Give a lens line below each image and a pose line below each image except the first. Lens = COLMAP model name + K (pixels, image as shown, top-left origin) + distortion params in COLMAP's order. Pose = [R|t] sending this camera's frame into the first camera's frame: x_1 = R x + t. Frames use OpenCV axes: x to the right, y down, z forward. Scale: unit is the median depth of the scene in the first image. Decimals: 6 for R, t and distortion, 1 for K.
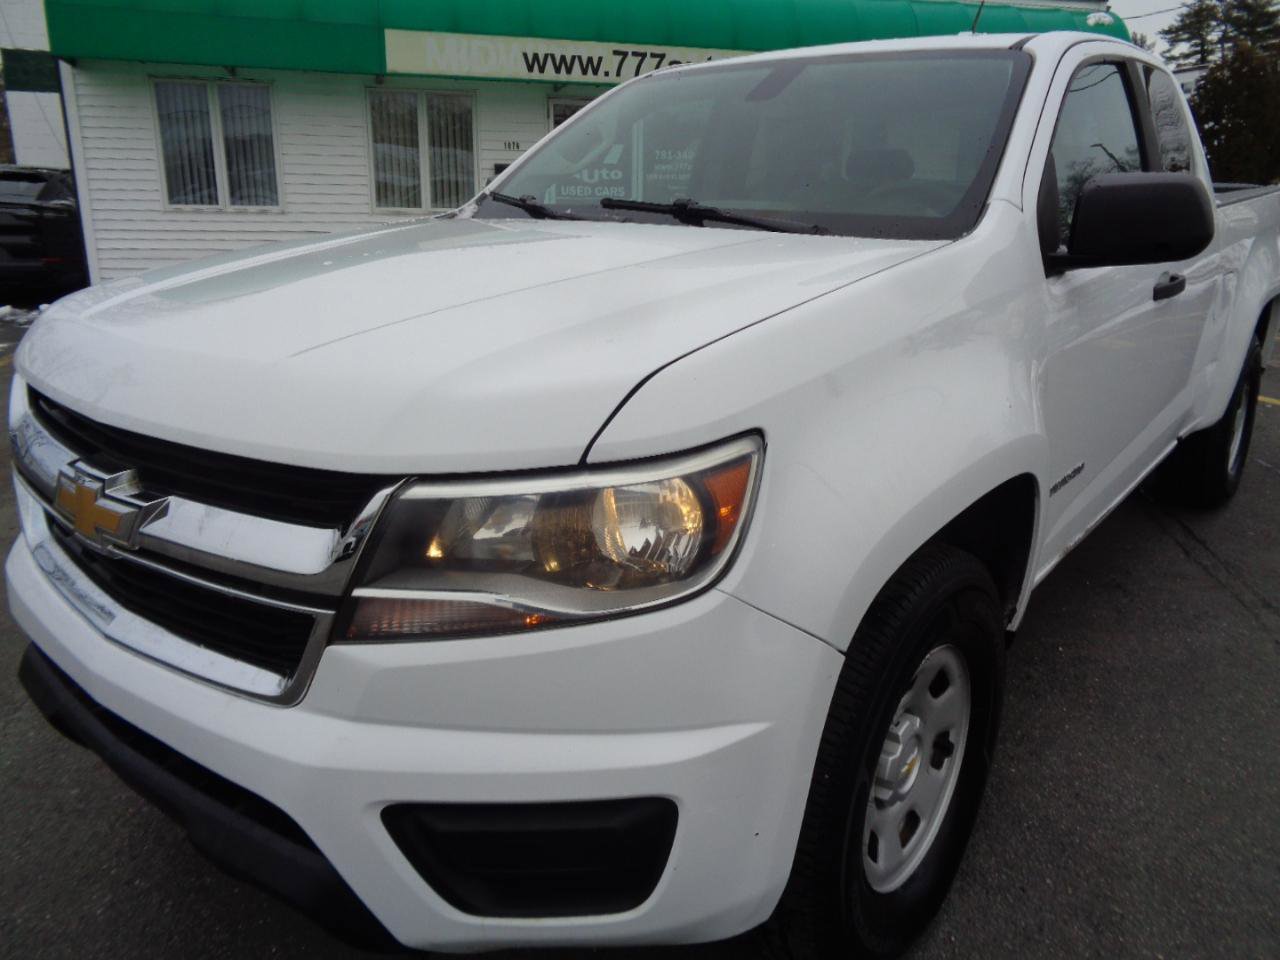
lens RADIAL K [[939.2, 0, 637.8], [0, 939.2, 489.7], [0, 0, 1]] dist [0.055335, -0.037983]
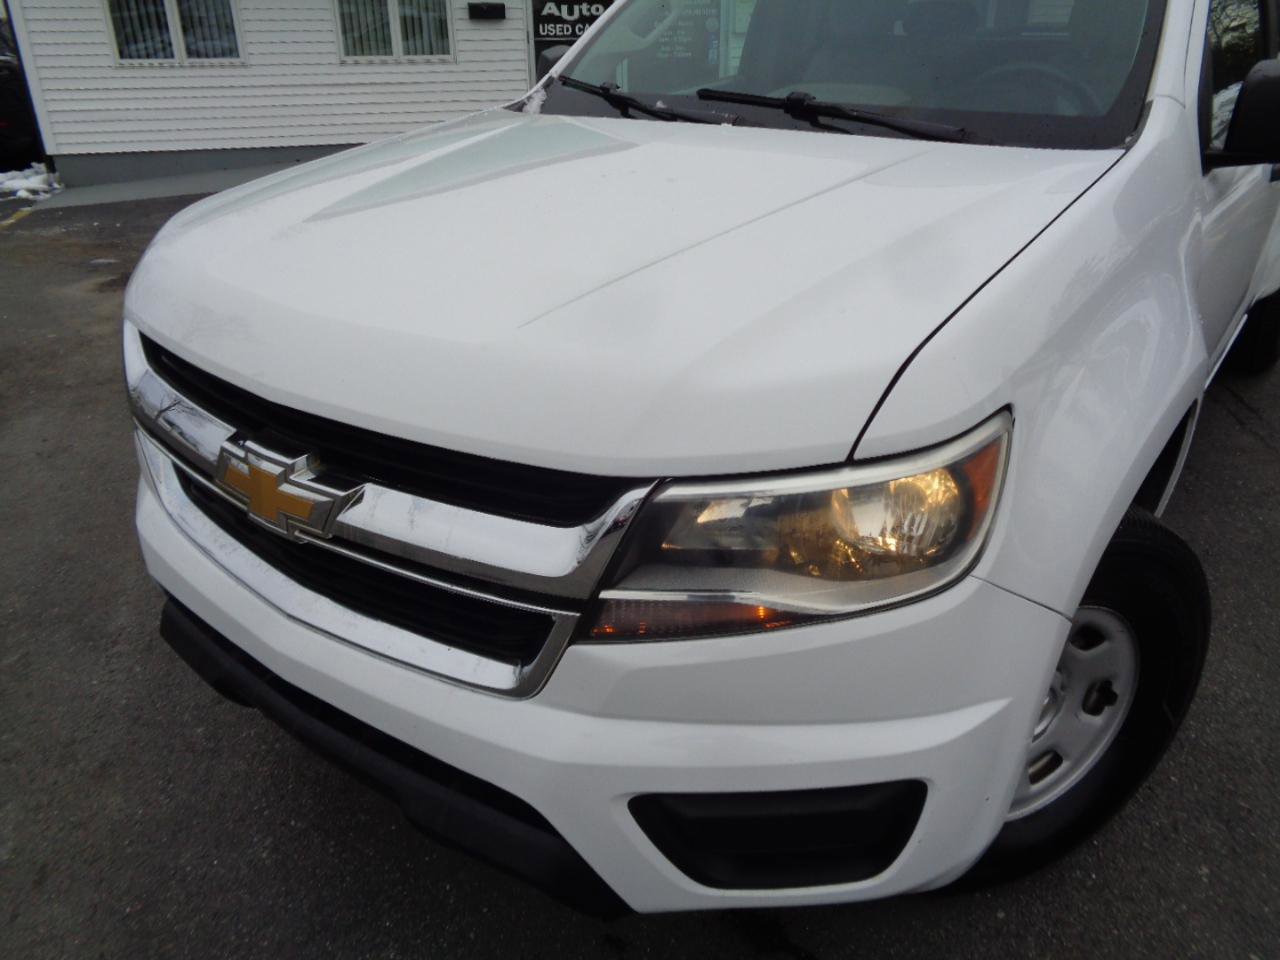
lens RADIAL K [[949.7, 0, 639.1], [0, 949.7, 473.6], [0, 0, 1]] dist [0.011439, 0.002551]
pose [[0.998792, -0.039598, 0.029096, -0.159729], [0.035053, 0.989122, 0.142860, -0.083645], [-0.034437, -0.141667, 0.989315, 0.033271]]
